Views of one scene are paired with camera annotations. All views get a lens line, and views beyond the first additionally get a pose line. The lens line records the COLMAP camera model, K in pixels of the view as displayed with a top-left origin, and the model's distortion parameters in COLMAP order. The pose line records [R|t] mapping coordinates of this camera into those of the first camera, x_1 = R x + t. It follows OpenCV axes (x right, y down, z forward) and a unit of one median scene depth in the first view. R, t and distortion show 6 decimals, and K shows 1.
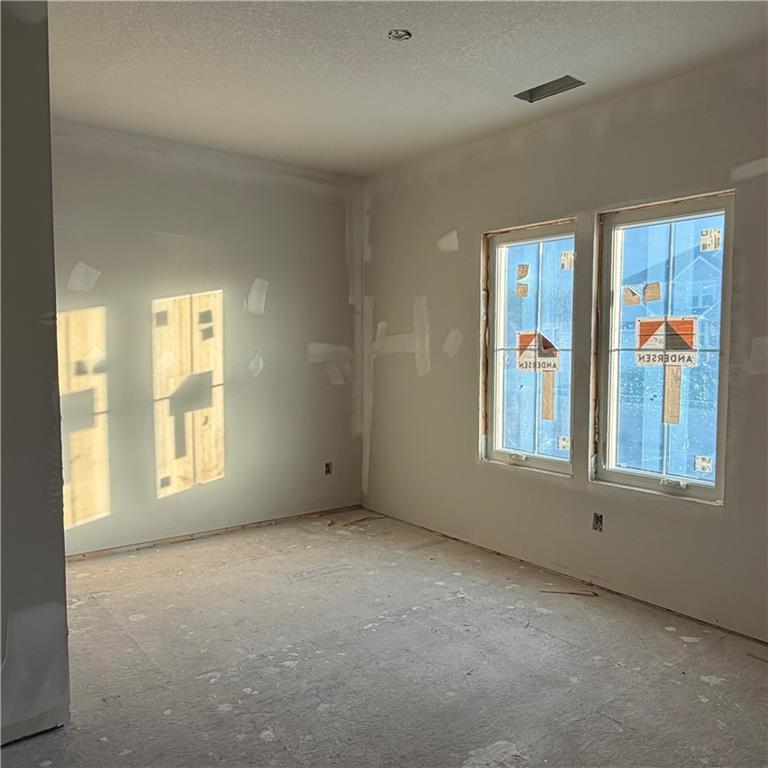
lens RADIAL K [[453.1, 0, 380.9], [0, 453.1, 385.9], [0, 0, 1]] dist [0.008045, 0.001821]
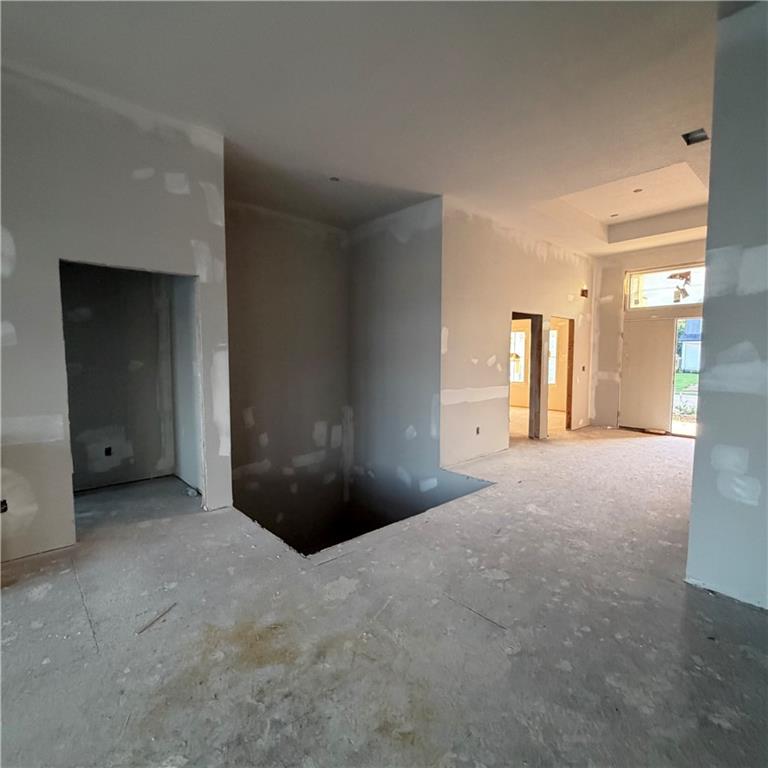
lens RADIAL K [[409.7, 0, 381.4], [0, 409.7, 386.6], [0, 0, 1]] dist [-0.001576, 0.000969]
pose [[0.990453, 0.001535, 0.137839, -1.463265], [0.004326, 0.999099, -0.042214, 0.363461], [-0.137780, 0.042408, 0.989555, -2.688169]]
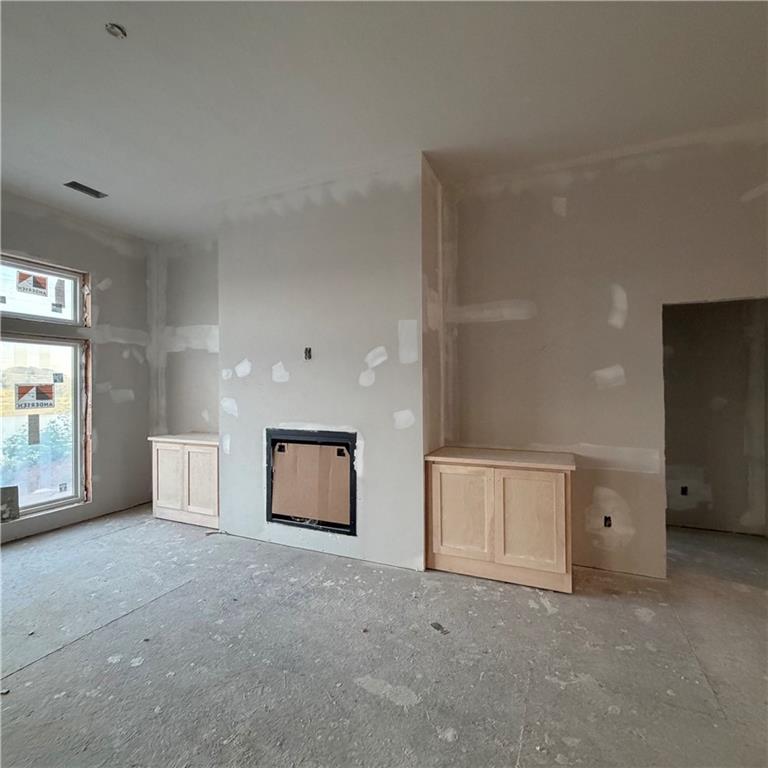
lens RADIAL K [[409.7, 0, 381.3], [0, 409.7, 384.6], [0, 0, 1]] dist [-0.001576, 0.000969]
pose [[0.527225, 0.003834, -0.849717, -1.580580], [-0.102006, 0.993044, -0.058811, 0.354772], [0.843581, 0.117683, 0.523948, -2.767010]]
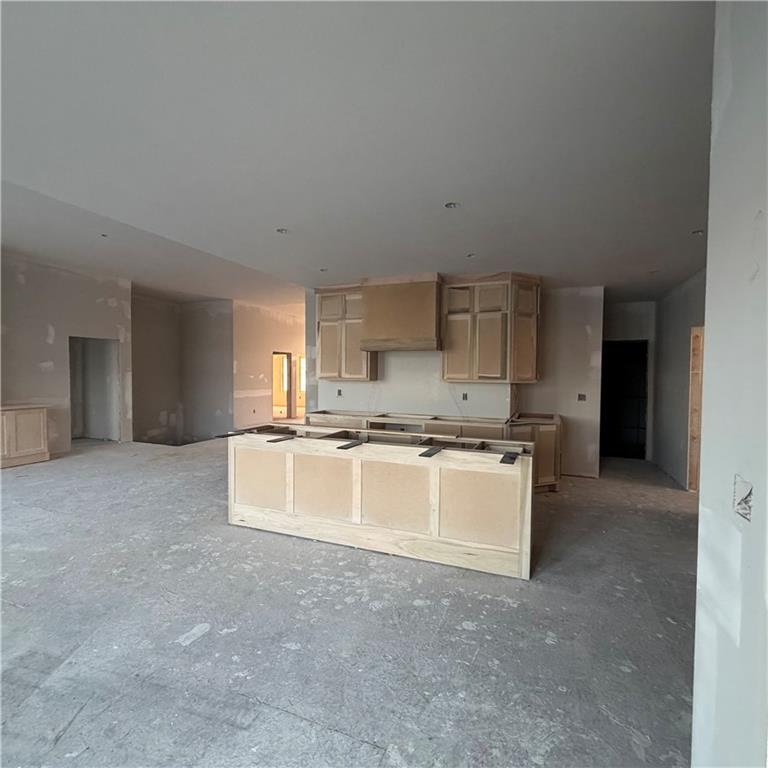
lens RADIAL K [[409.7, 0, 382.2], [0, 409.7, 383.8], [0, 0, 1]] dist [-0.001576, 0.000969]
pose [[0.831535, 0.001606, 0.555469, -1.896924], [0.050111, 0.995701, -0.077894, 0.596203], [-0.553207, 0.092607, 0.827881, -4.747466]]
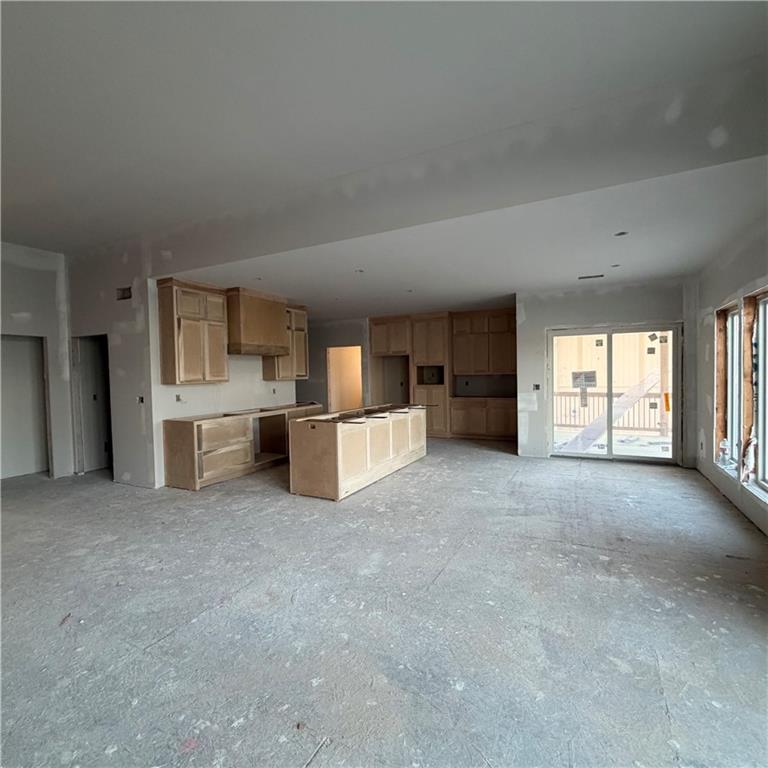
lens RADIAL K [[409.7, 0, 380.9], [0, 409.7, 385.7], [0, 0, 1]] dist [-0.001576, 0.000969]
pose [[-0.475905, -0.010382, 0.879435, -3.042182], [0.131227, 0.987899, 0.082675, 0.371093], [-0.869651, 0.154751, -0.468784, -2.774447]]
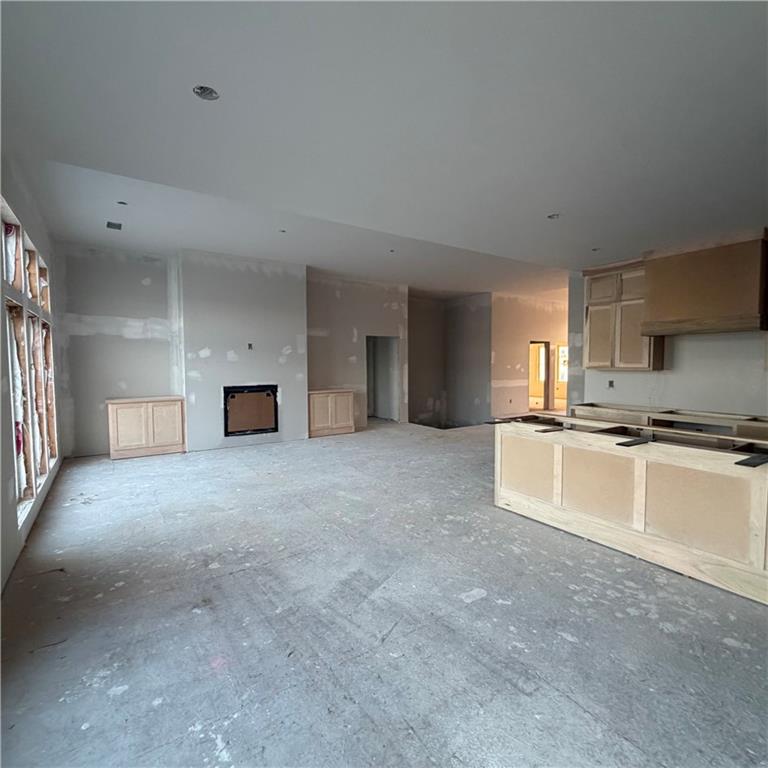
lens RADIAL K [[409.7, 0, 382.2], [0, 409.7, 384.9], [0, 0, 1]] dist [-0.001576, 0.000969]
pose [[0.999970, 0.004585, -0.006313, -1.953946], [-0.004988, 0.997848, -0.065386, 0.599314], [0.005999, 0.065416, 0.997840, -4.768528]]
